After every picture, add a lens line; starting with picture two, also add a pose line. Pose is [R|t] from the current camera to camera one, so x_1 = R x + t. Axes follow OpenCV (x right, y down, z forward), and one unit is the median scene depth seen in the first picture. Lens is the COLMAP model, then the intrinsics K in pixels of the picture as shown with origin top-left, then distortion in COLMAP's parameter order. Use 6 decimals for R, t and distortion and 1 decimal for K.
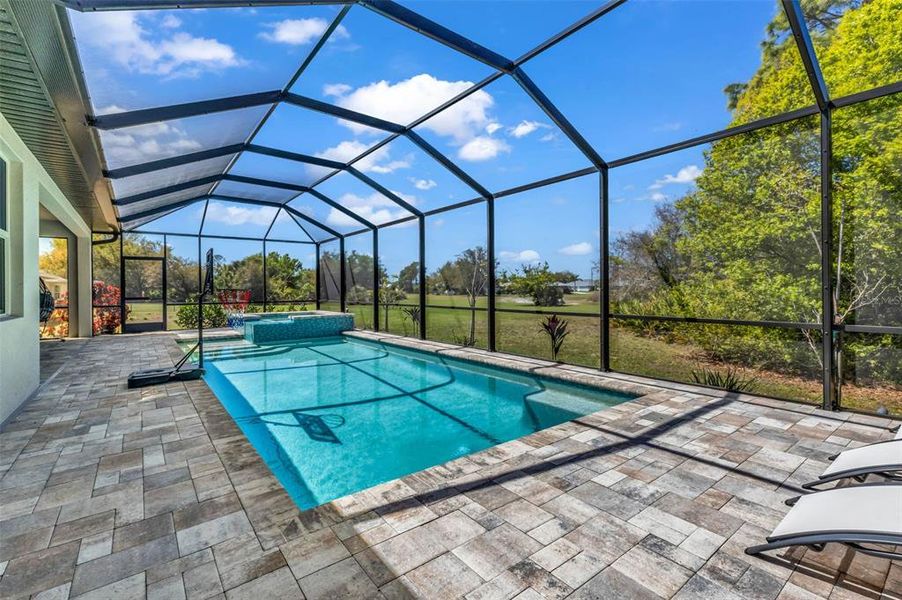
lens RADIAL K [[406.7, 0, 443.3], [0, 406.7, 291.8], [0, 0, 1]] dist [0.008783, 0.001211]
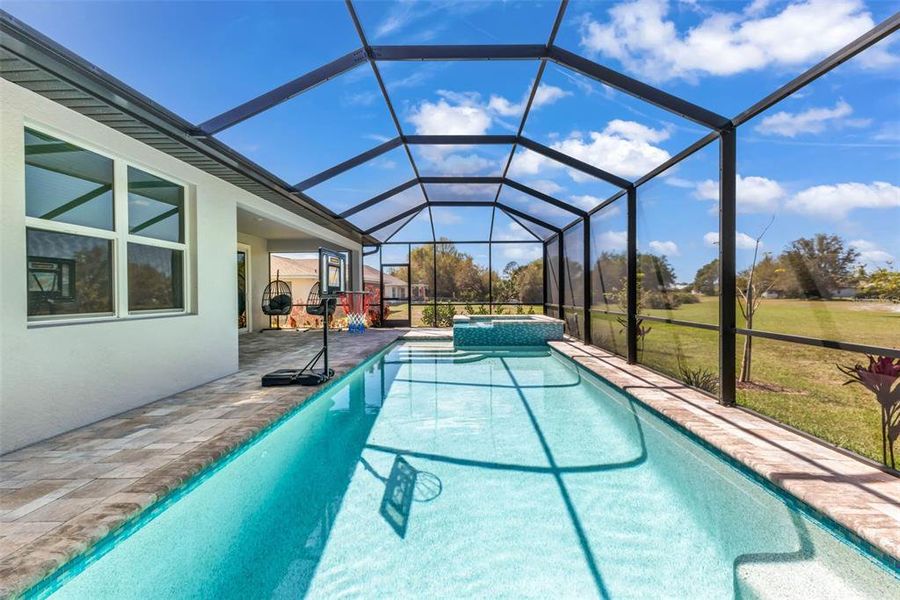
lens RADIAL K [[390.5, 0, 451.7], [0, 390.5, 294.3], [0, 0, 1]] dist [0.013049, -0.003096]
pose [[0.782228, 0.006613, -0.622957, 0.103952], [-0.005491, 0.999978, 0.003720, -0.002732], [0.622968, 0.000511, 0.782247, 0.227560]]
